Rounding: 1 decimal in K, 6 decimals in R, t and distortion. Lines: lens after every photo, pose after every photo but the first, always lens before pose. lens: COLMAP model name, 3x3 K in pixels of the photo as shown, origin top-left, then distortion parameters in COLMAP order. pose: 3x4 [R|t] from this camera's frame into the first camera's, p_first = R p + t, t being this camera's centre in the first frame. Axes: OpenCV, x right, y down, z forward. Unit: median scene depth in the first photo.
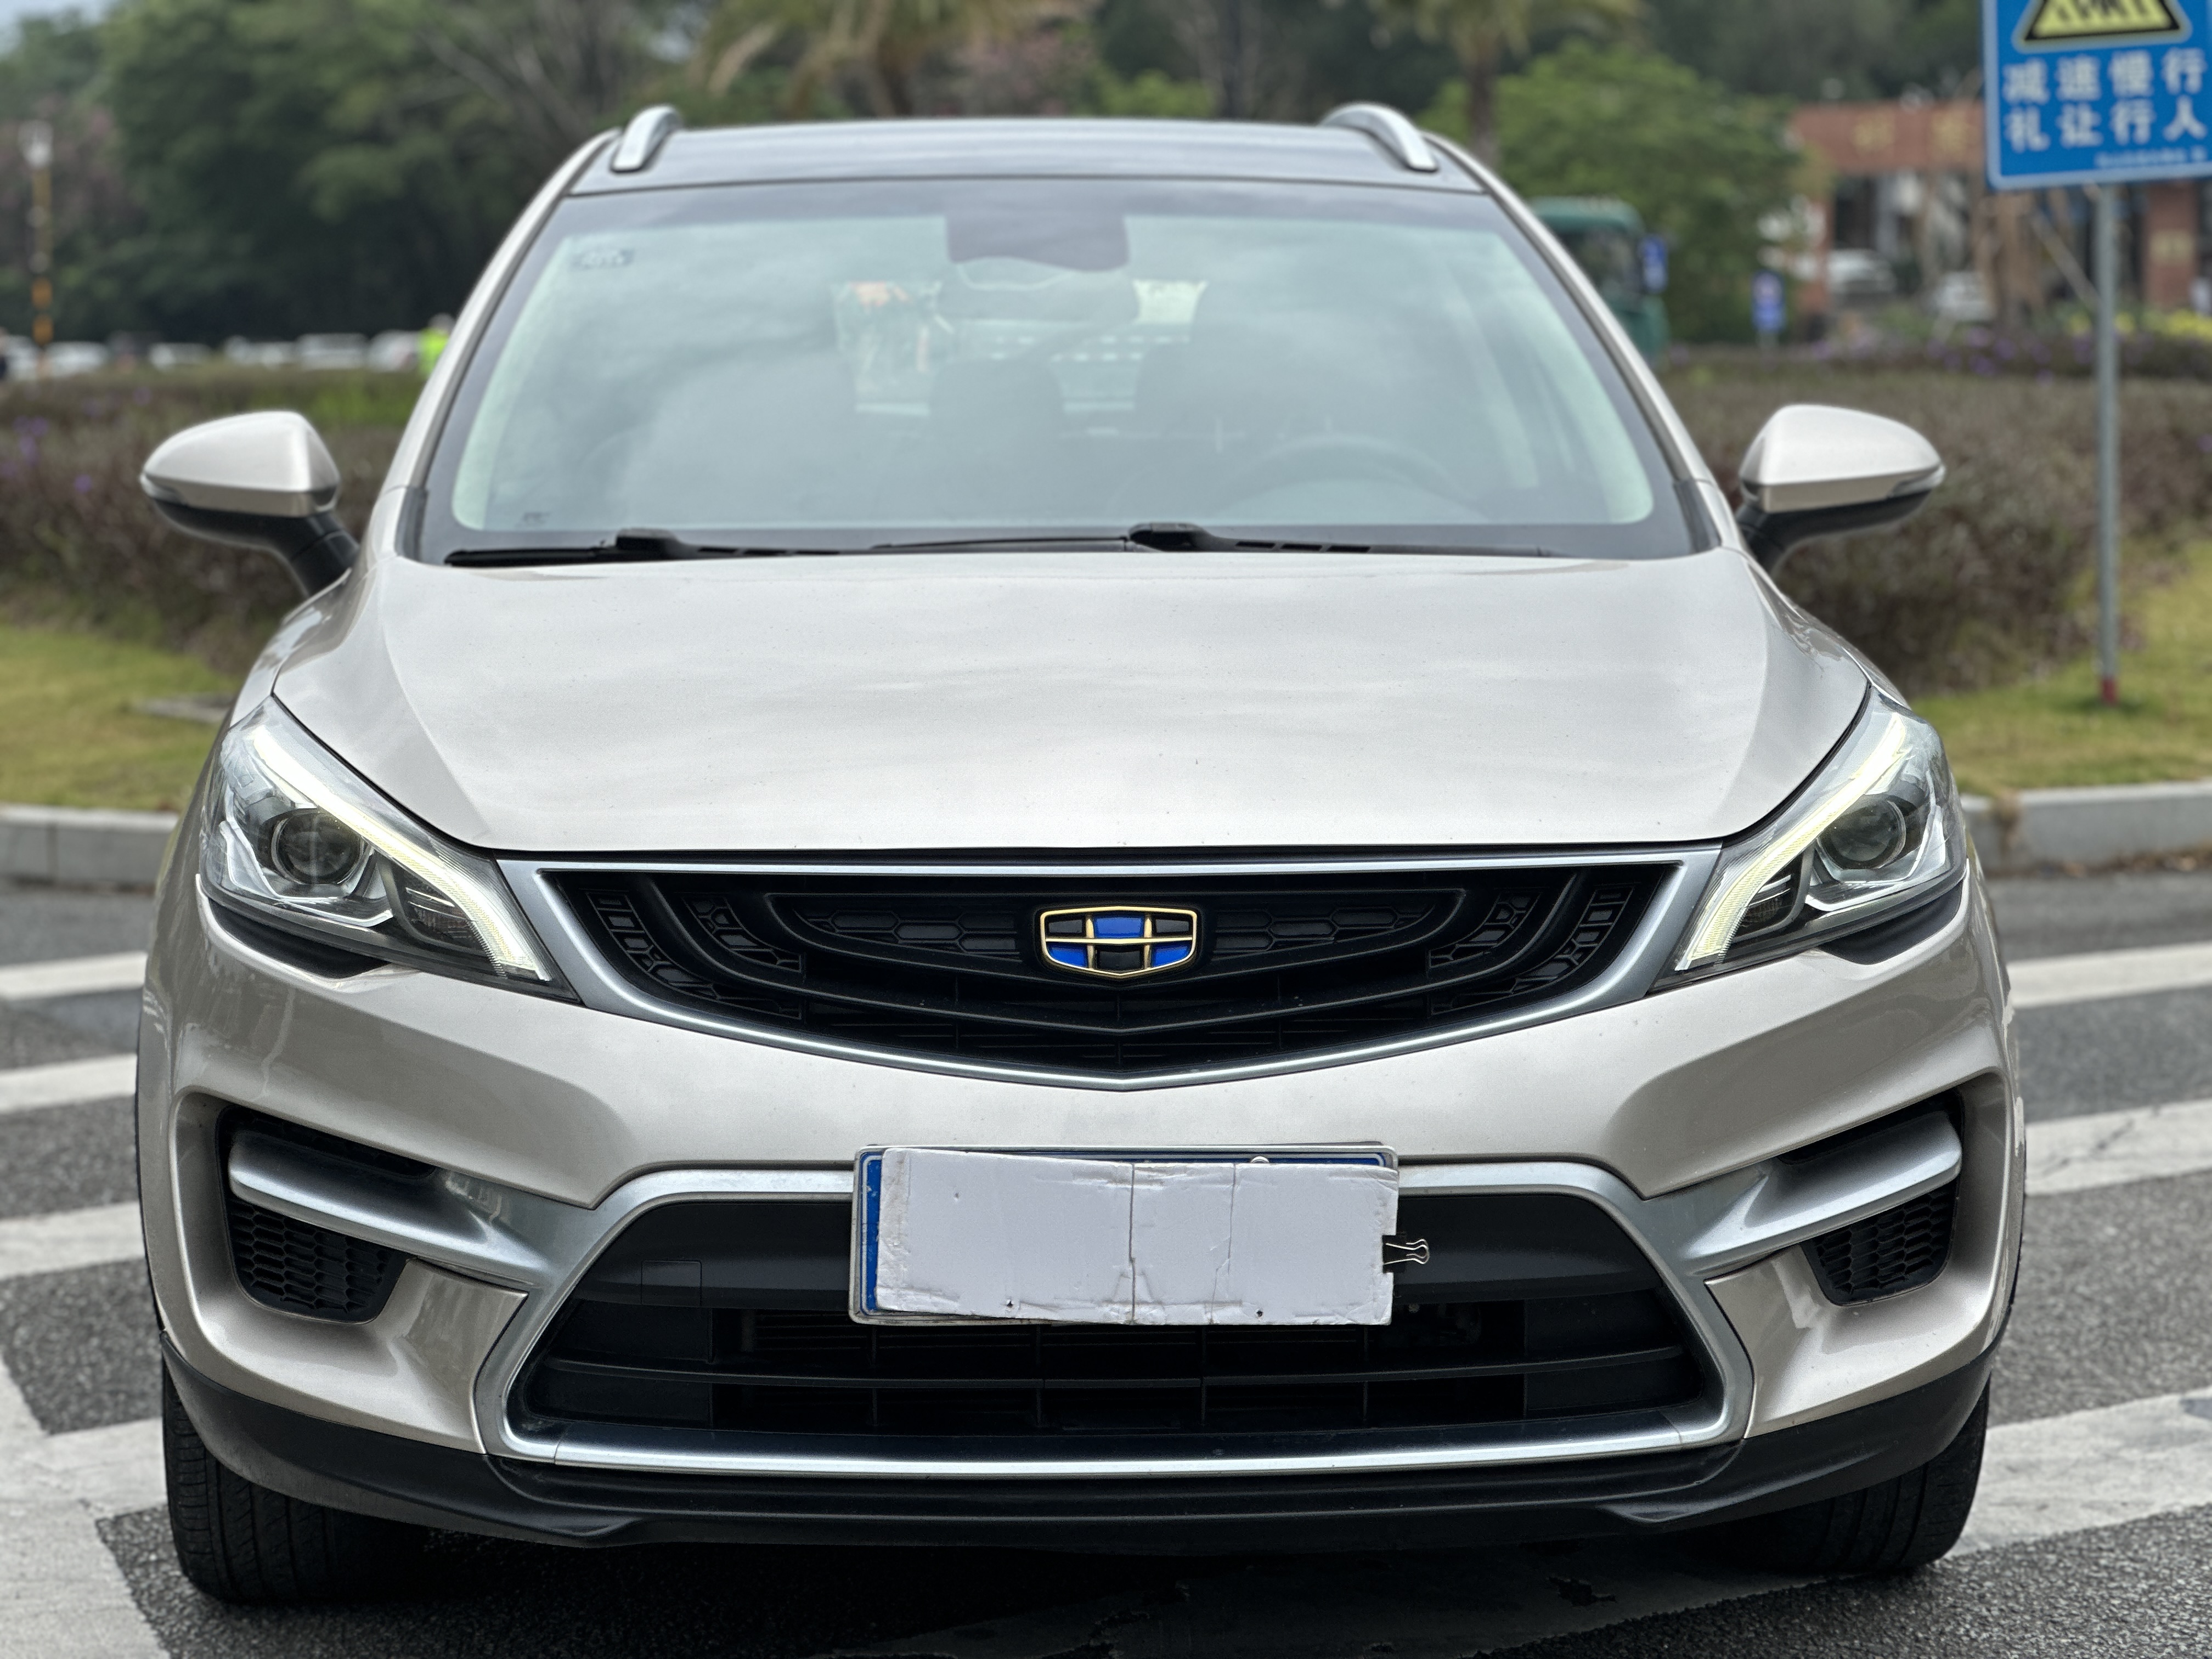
lens RADIAL K [[5036.2, 0, 1106.0], [0, 5036.2, 829.5], [0, 0, 1]] dist [-0.009288, 0.182345]
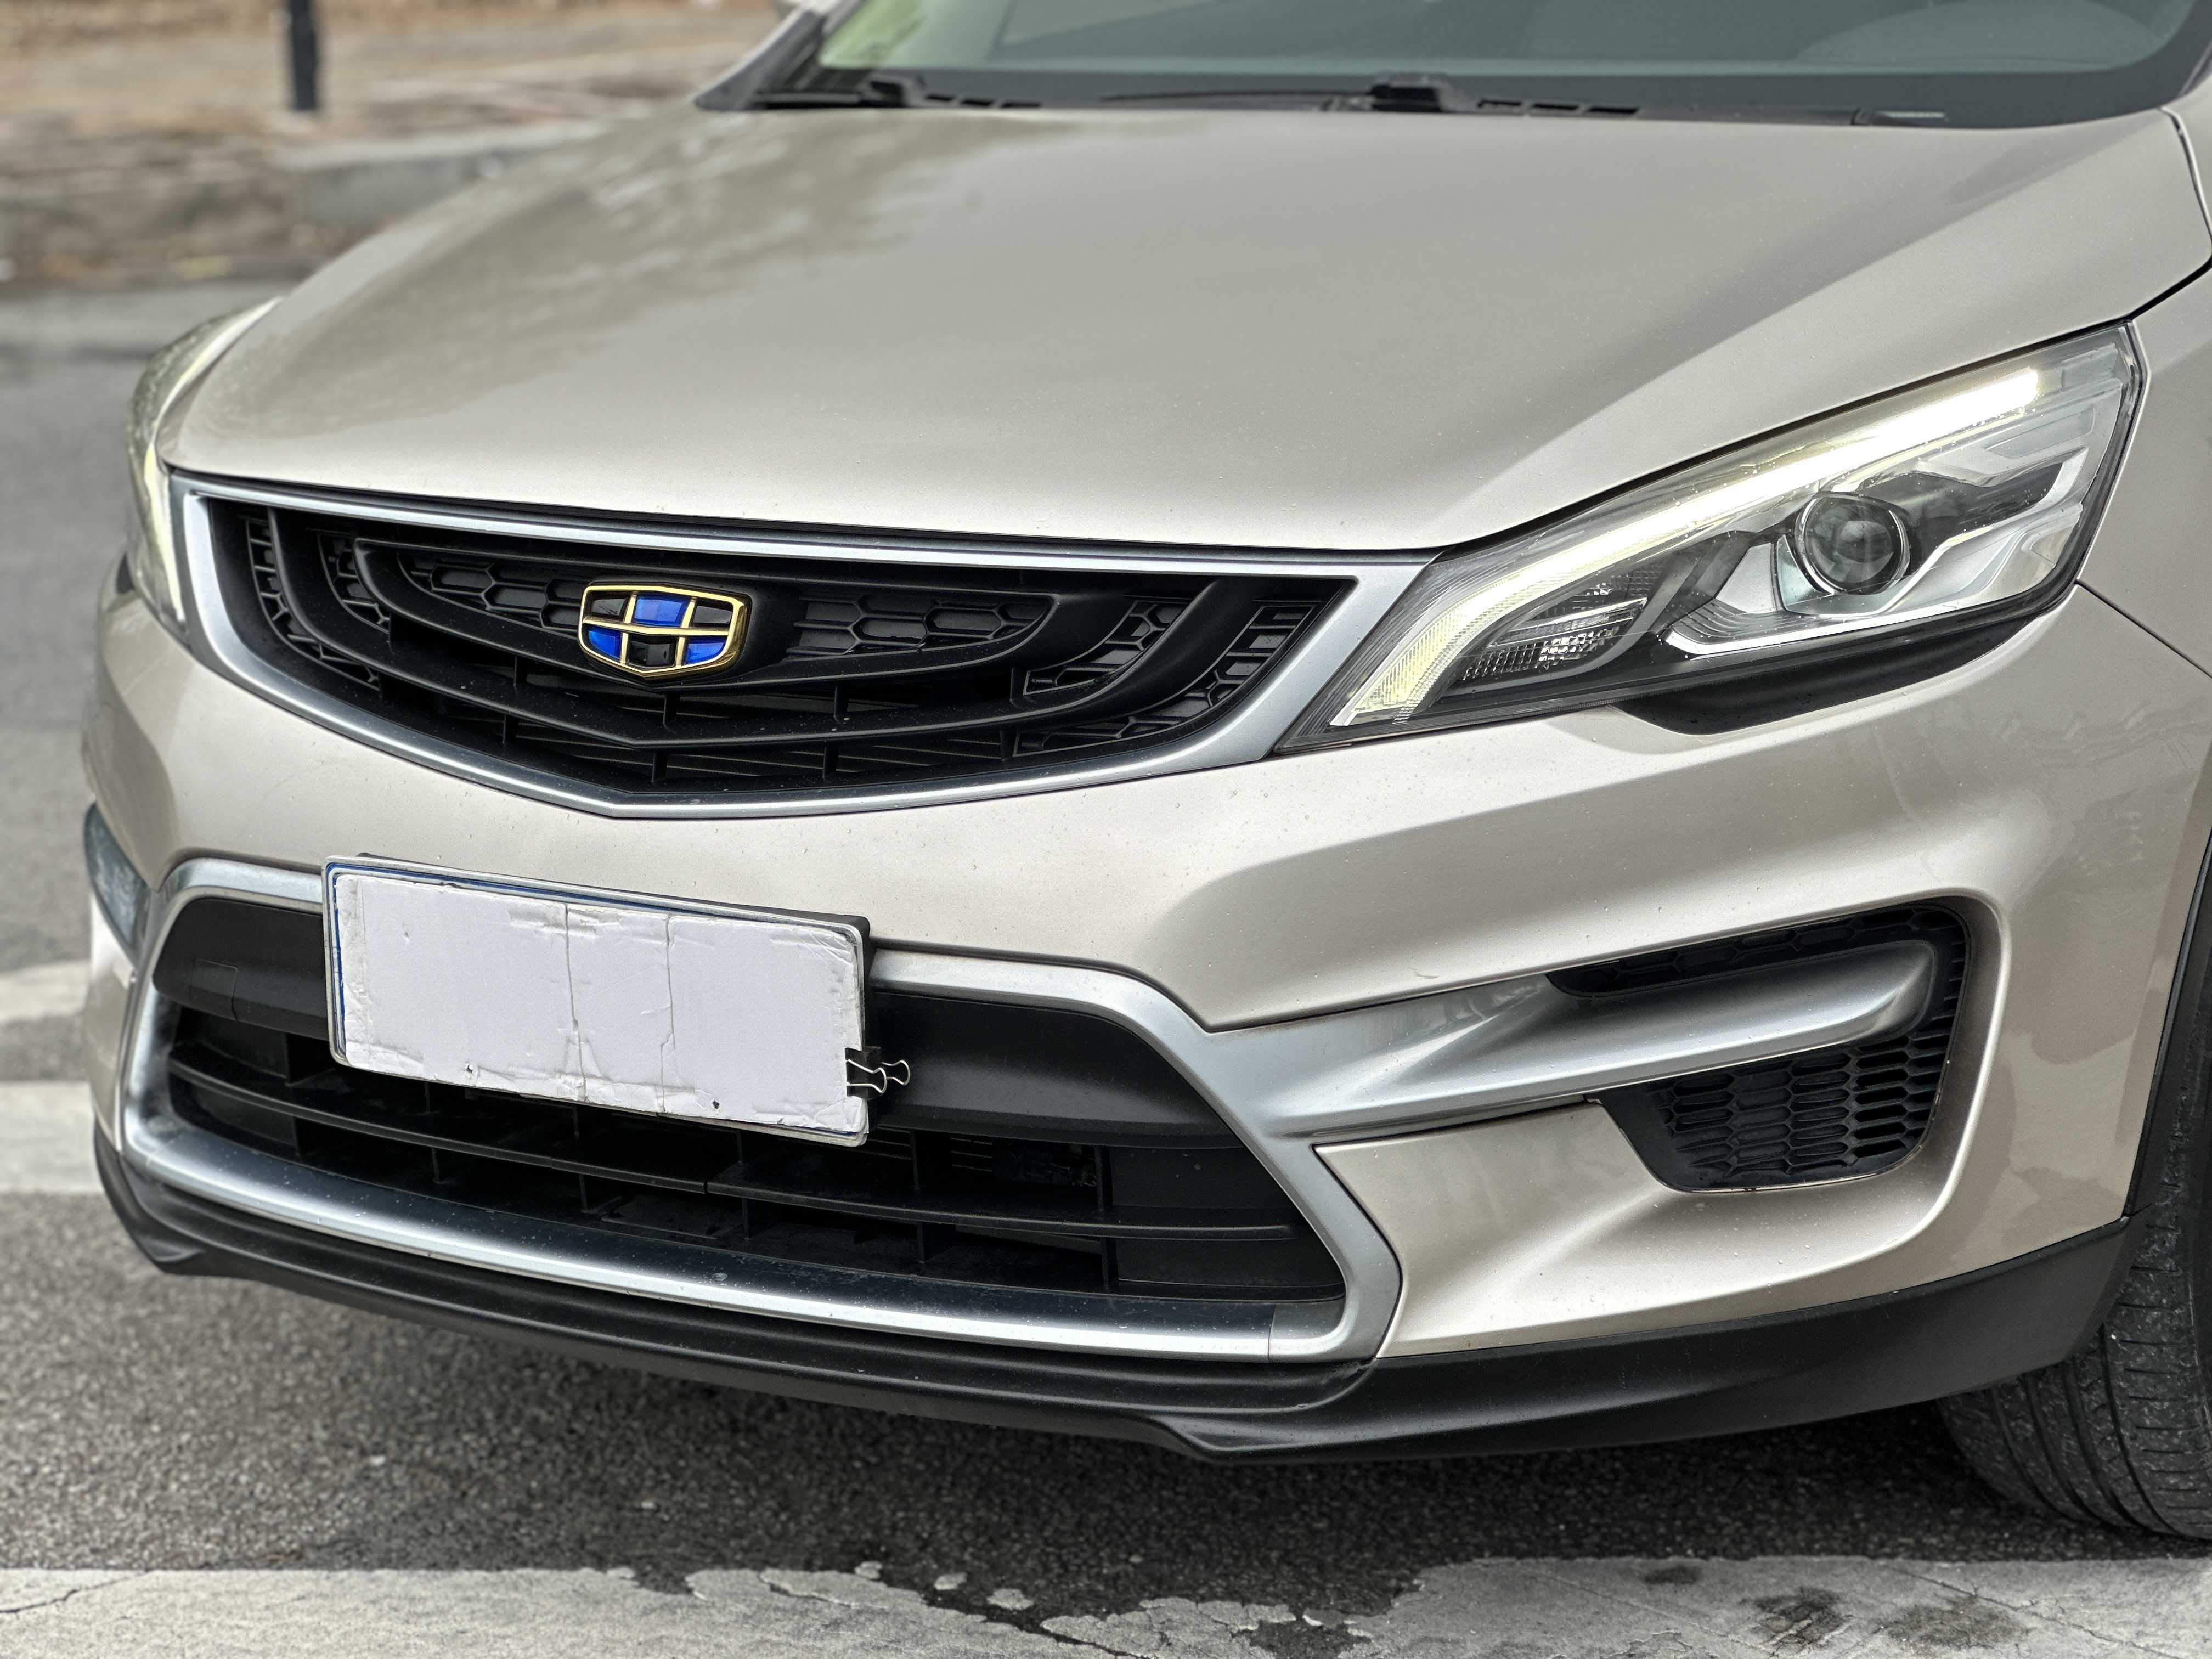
lens RADIAL K [[5036.2, 0, 1106.0], [0, 5036.2, 829.5], [0, 0, 1]] dist [-0.009288, 0.182345]
pose [[0.798651, 0.105338, -0.592504, 0.537957], [-0.033735, 0.990850, 0.130686, -0.053576], [0.600849, -0.084384, 0.794896, 0.399154]]
